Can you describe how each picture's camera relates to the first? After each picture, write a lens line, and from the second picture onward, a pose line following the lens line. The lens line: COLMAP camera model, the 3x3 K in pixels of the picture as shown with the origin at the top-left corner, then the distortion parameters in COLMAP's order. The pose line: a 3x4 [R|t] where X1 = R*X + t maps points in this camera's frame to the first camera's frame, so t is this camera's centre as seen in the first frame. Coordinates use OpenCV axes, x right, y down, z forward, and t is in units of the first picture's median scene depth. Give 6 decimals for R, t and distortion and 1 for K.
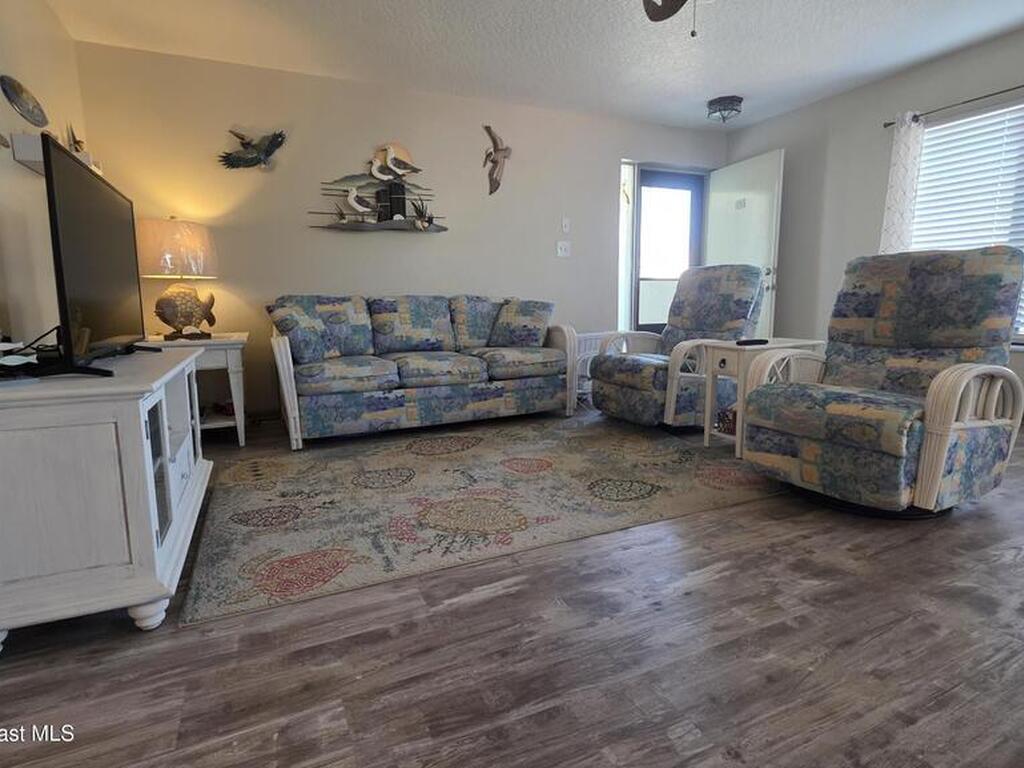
lens RADIAL K [[547.1, 0, 506.2], [0, 547.1, 375.9], [0, 0, 1]] dist [0.003942, -0.000171]
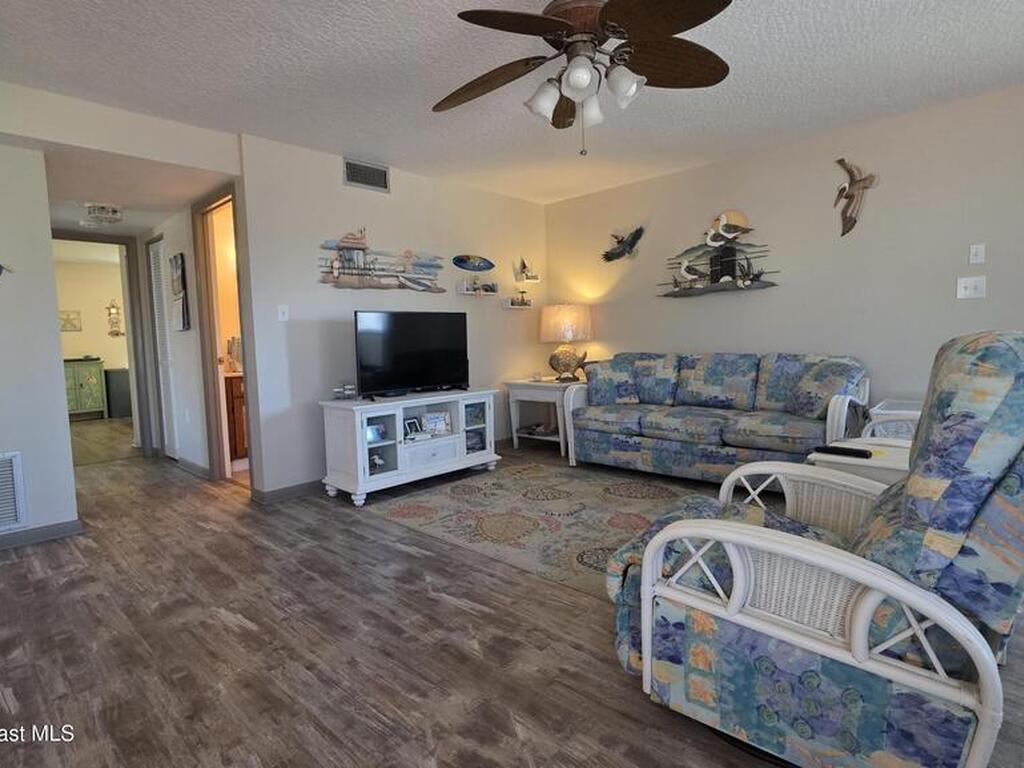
lens RADIAL K [[547.1, 0, 506.2], [0, 547.1, 375.9], [0, 0, 1]] dist [0.003942, -0.000171]
pose [[0.368122, 0.067523, -0.927322, 0.732422], [-0.105519, 0.993950, 0.030486, -0.104240], [0.923770, 0.086628, 0.373020, 0.263190]]
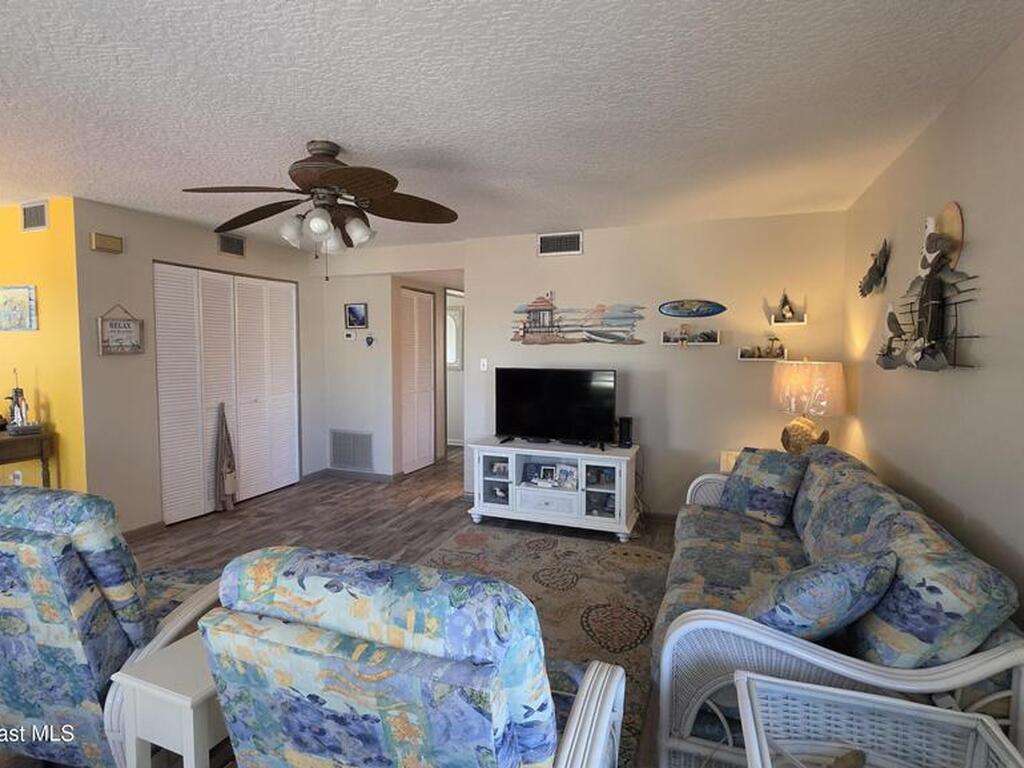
lens RADIAL K [[547.1, 0, 506.2], [0, 547.1, 375.9], [0, 0, 1]] dist [0.003942, -0.000171]
pose [[-0.714973, 0.054731, -0.697007, 0.537281], [-0.089518, 0.981560, 0.168900, -0.356725], [0.693398, 0.183154, -0.696889, 1.256487]]
